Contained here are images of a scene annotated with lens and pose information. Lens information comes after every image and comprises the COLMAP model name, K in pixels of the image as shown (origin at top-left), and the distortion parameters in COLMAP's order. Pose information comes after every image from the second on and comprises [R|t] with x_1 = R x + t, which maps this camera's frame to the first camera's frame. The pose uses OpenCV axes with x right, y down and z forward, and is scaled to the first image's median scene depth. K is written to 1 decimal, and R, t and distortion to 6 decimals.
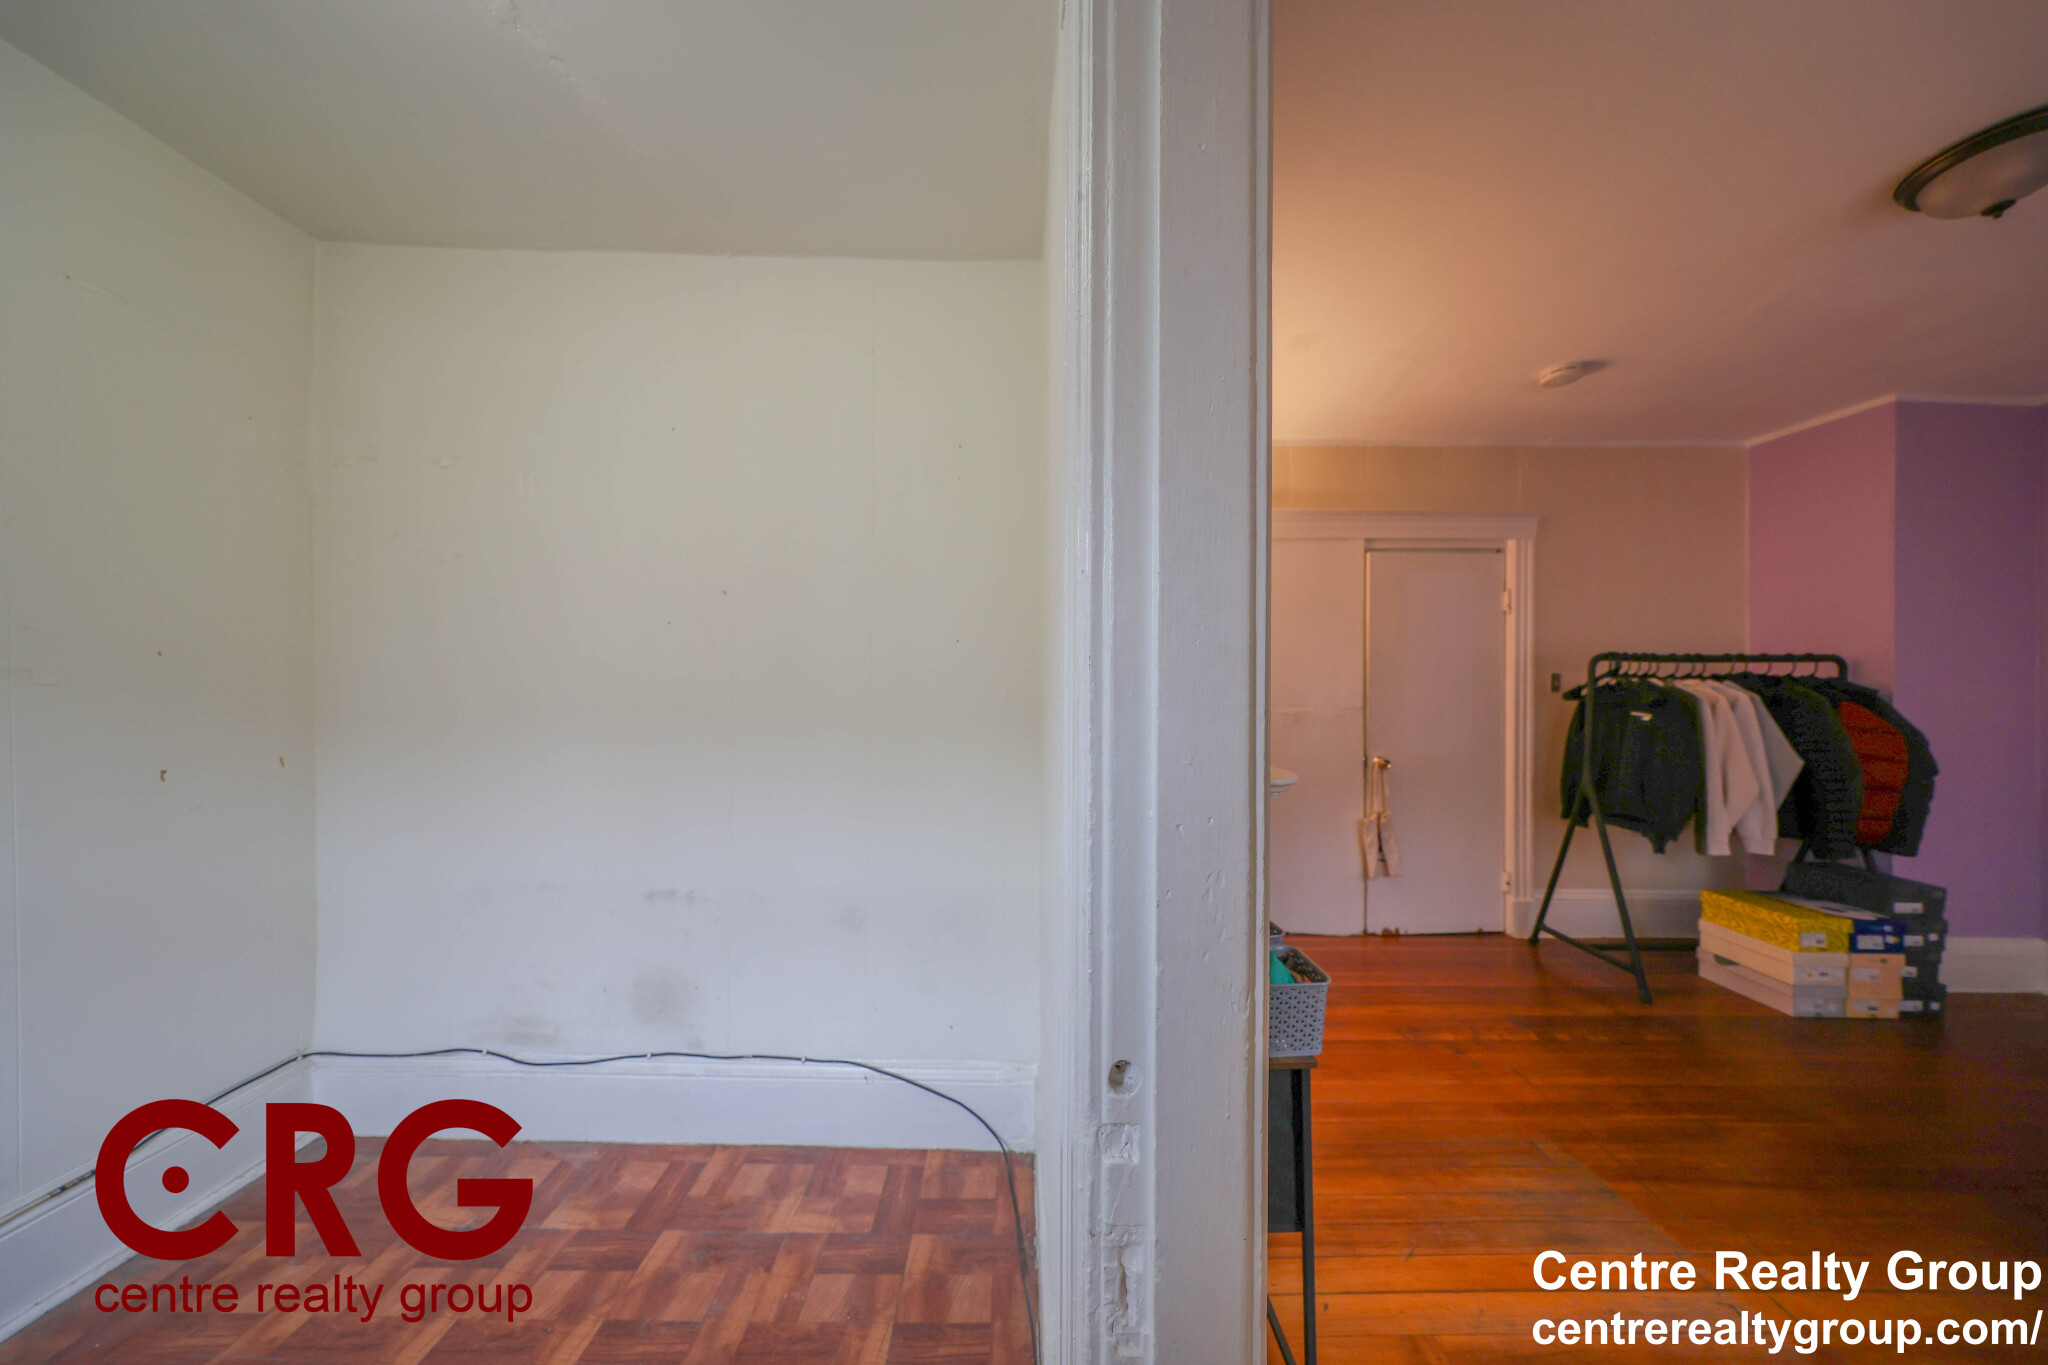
lens RADIAL K [[573.2, 0, 1026.6], [0, 573.2, 687.4], [0, 0, 1]] dist [-0.008770, -0.000011]
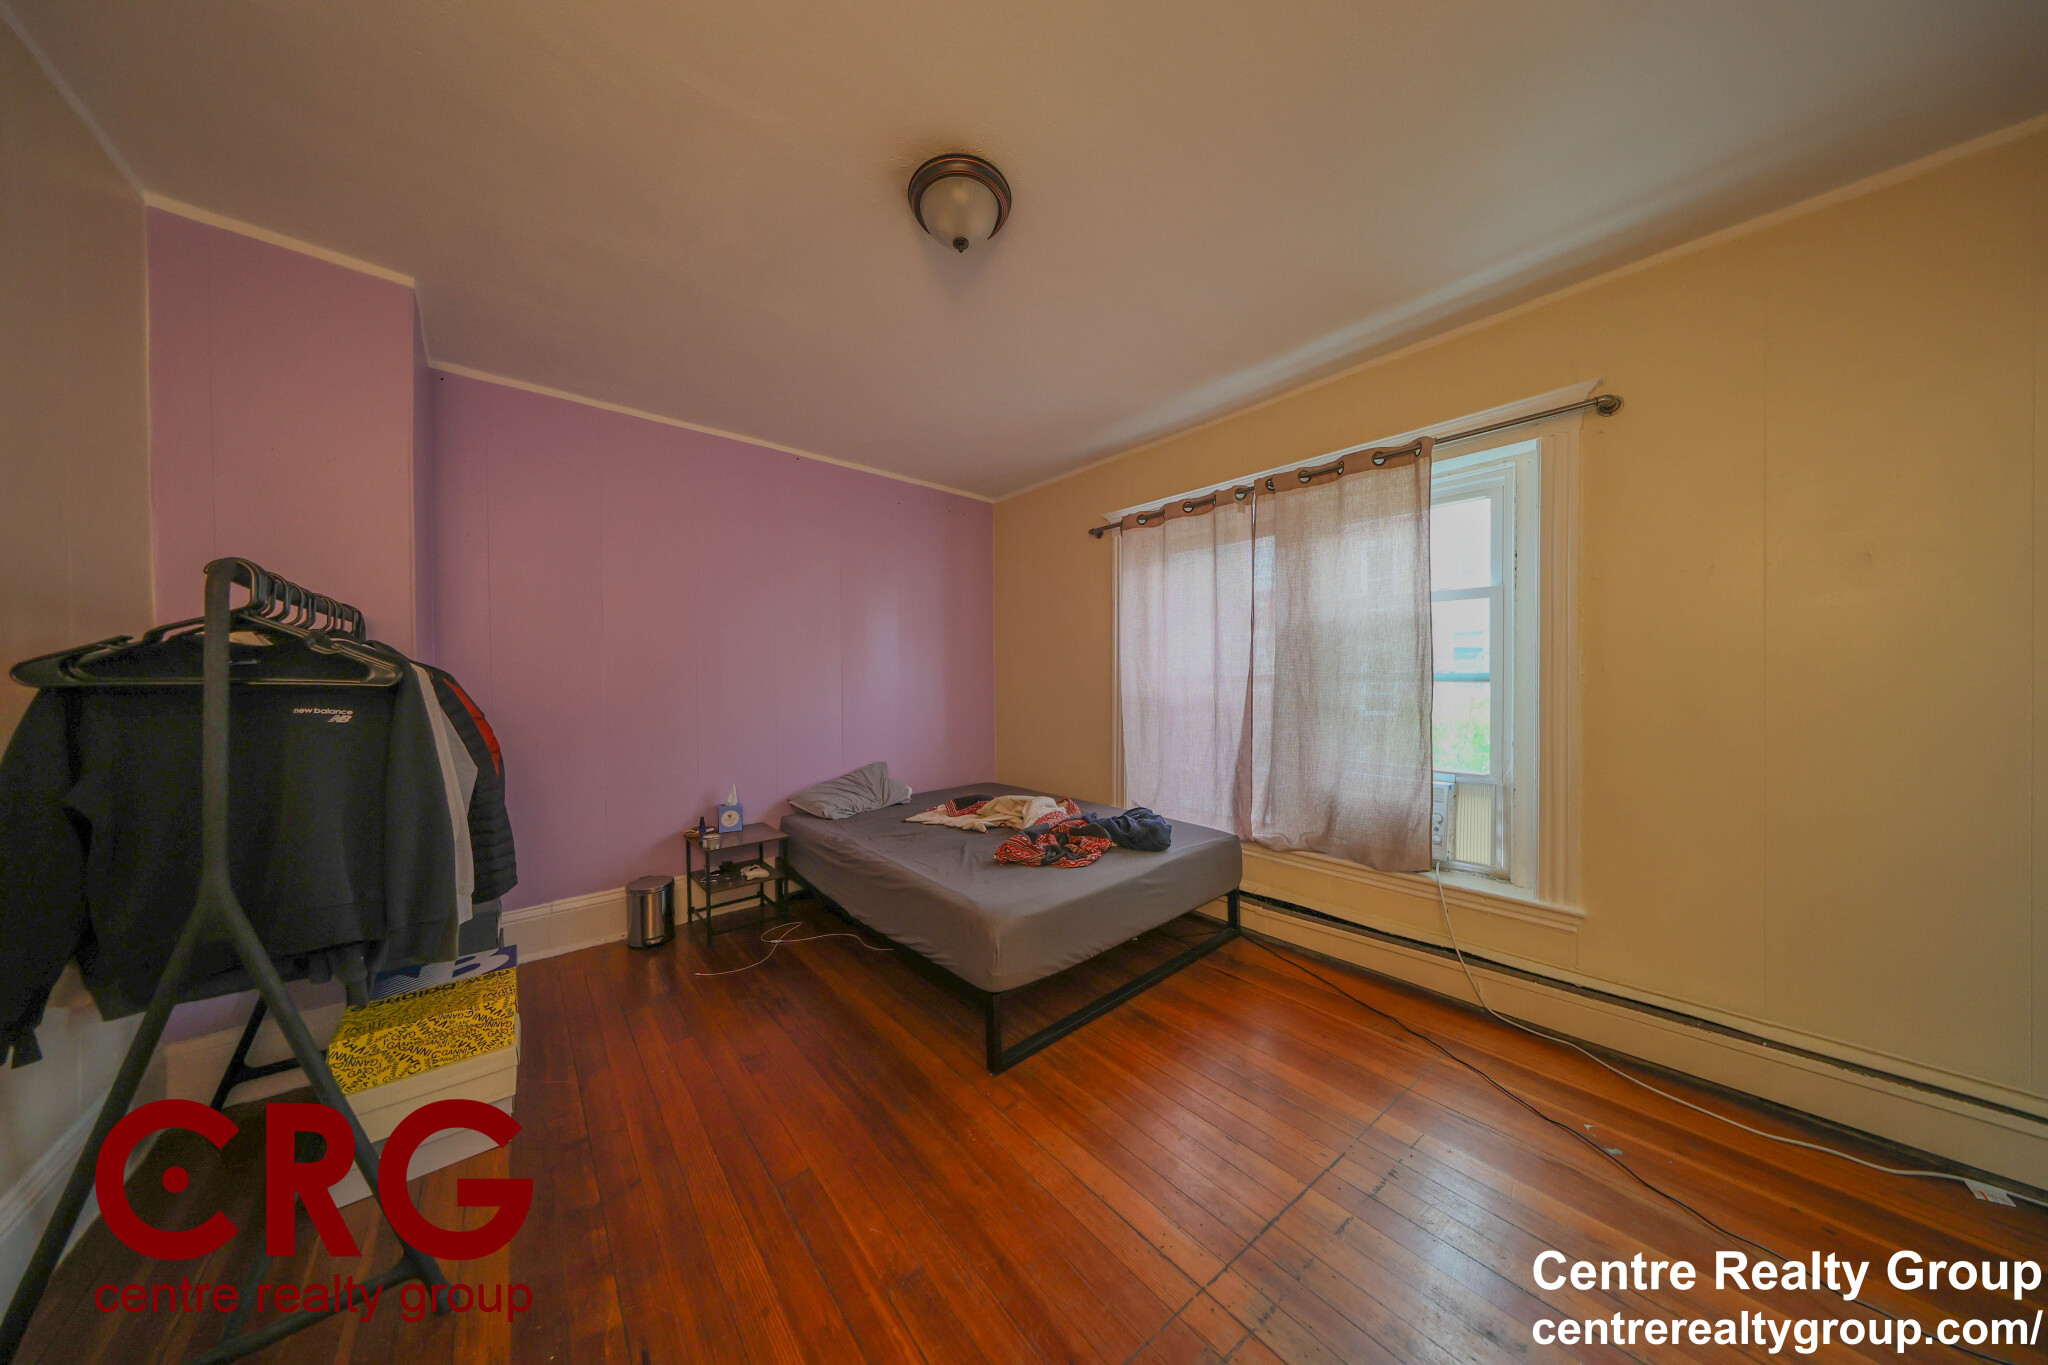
lens RADIAL K [[595.9, 0, 1029.1], [0, 595.9, 676.6], [0, 0, 1]] dist [0.000183, 0.000027]
pose [[-0.653304, -0.004516, 0.757083, 0.372573], [-0.001987, 0.999989, 0.004251, 0.019016], [-0.757093, 0.001273, -0.653305, 0.894281]]
